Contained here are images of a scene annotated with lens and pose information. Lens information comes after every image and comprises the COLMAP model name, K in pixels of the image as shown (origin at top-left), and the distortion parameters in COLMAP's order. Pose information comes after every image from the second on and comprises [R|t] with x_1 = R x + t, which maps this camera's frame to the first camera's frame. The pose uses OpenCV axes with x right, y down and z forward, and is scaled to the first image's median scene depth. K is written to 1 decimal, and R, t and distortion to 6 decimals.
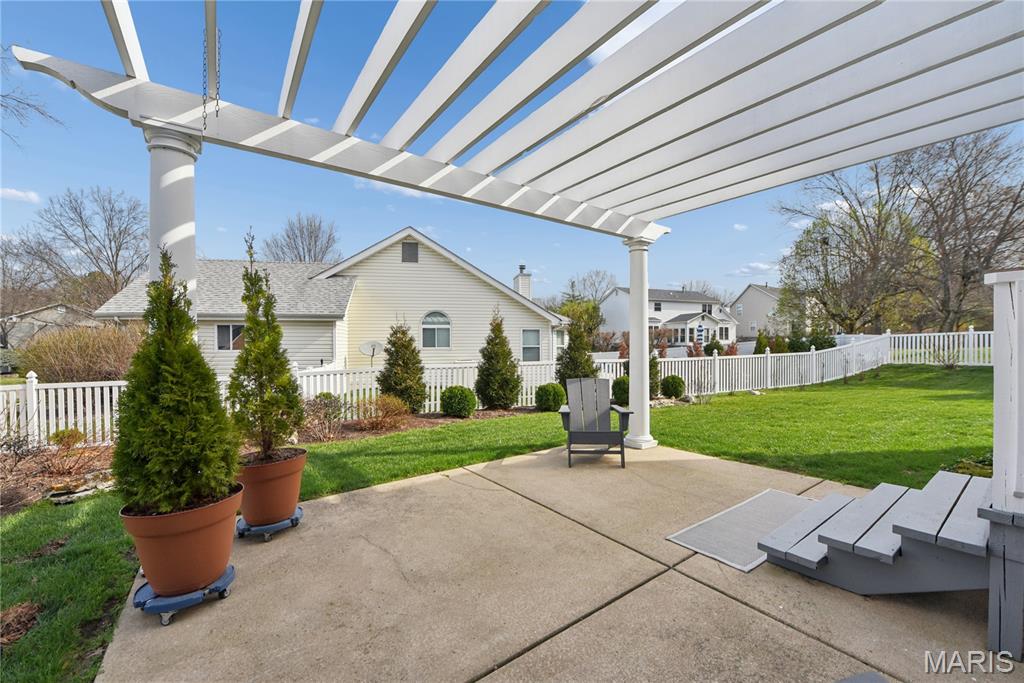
lens RADIAL K [[411.5, 0, 513.4], [0, 411.5, 352.7], [0, 0, 1]] dist [-0.016604, -0.000374]
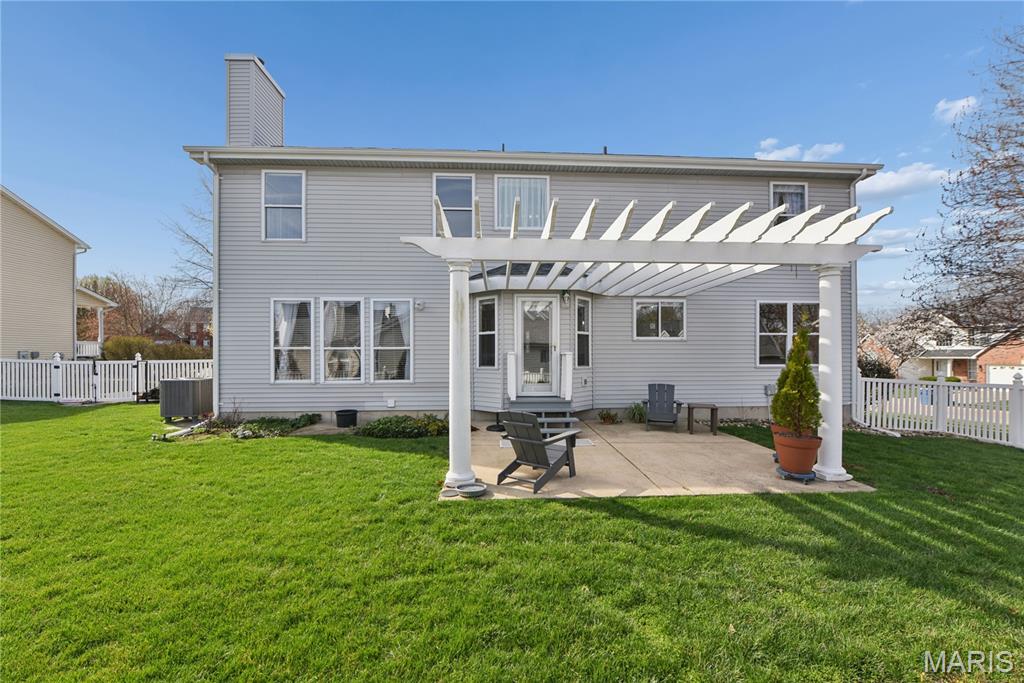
lens RADIAL K [[411.5, 0, 513.4], [0, 411.5, 352.7], [0, 0, 1]] dist [-0.016604, -0.000374]
pose [[-0.833645, 0.004132, 0.552285, -0.392438], [0.016909, 0.999694, 0.018044, -0.102795], [-0.552041, 0.024381, -0.833460, 2.183919]]
